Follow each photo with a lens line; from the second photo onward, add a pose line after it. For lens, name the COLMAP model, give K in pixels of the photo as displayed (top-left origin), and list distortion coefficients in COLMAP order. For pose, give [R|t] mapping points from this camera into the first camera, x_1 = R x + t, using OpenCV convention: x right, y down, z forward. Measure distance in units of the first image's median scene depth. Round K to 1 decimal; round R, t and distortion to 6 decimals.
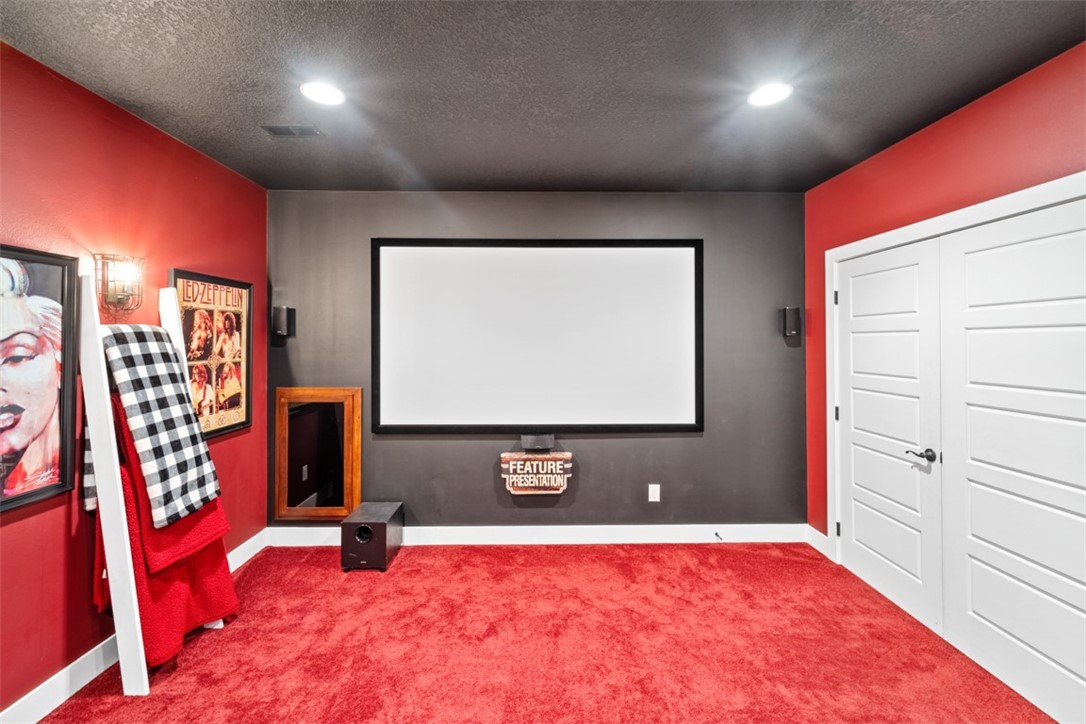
lens RADIAL K [[442.0, 0, 542.2], [0, 442.0, 336.9], [0, 0, 1]] dist [-0.000966, -0.000090]
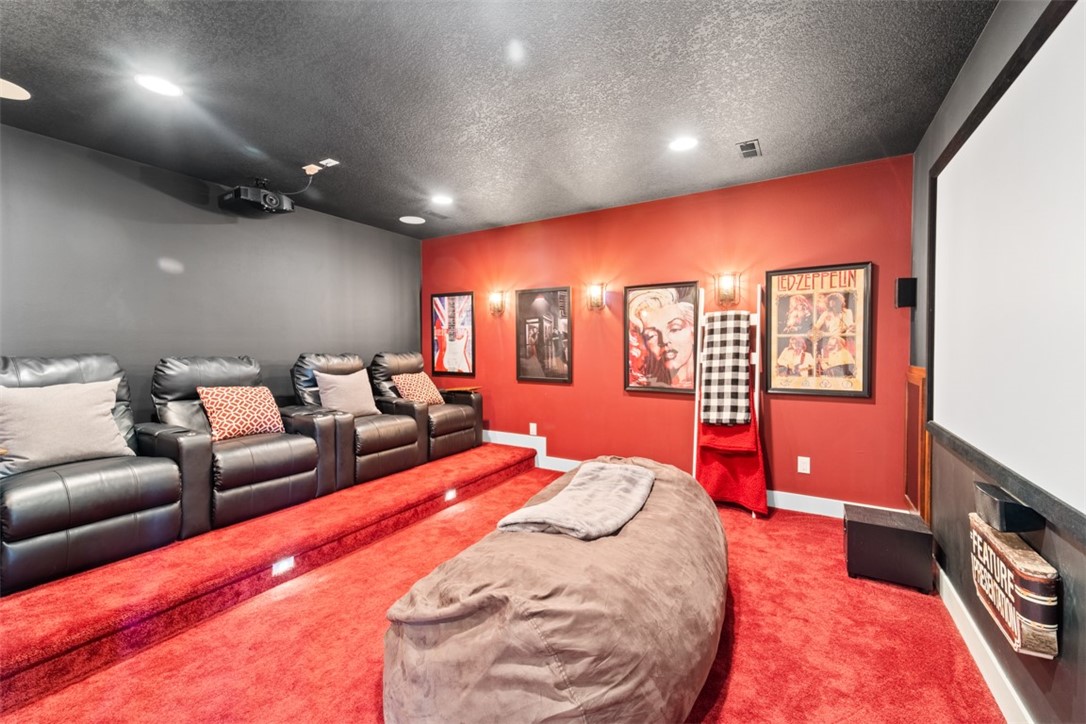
lens RADIAL K [[442.0, 0, 543.6], [0, 442.0, 357.2], [0, 0, 1]] dist [-0.000966, -0.000090]
pose [[-0.530098, 0.013399, -0.847831, 0.735636], [0.005834, 0.999909, 0.012155, 0.100972], [0.847917, 0.001497, -0.530128, 1.030157]]
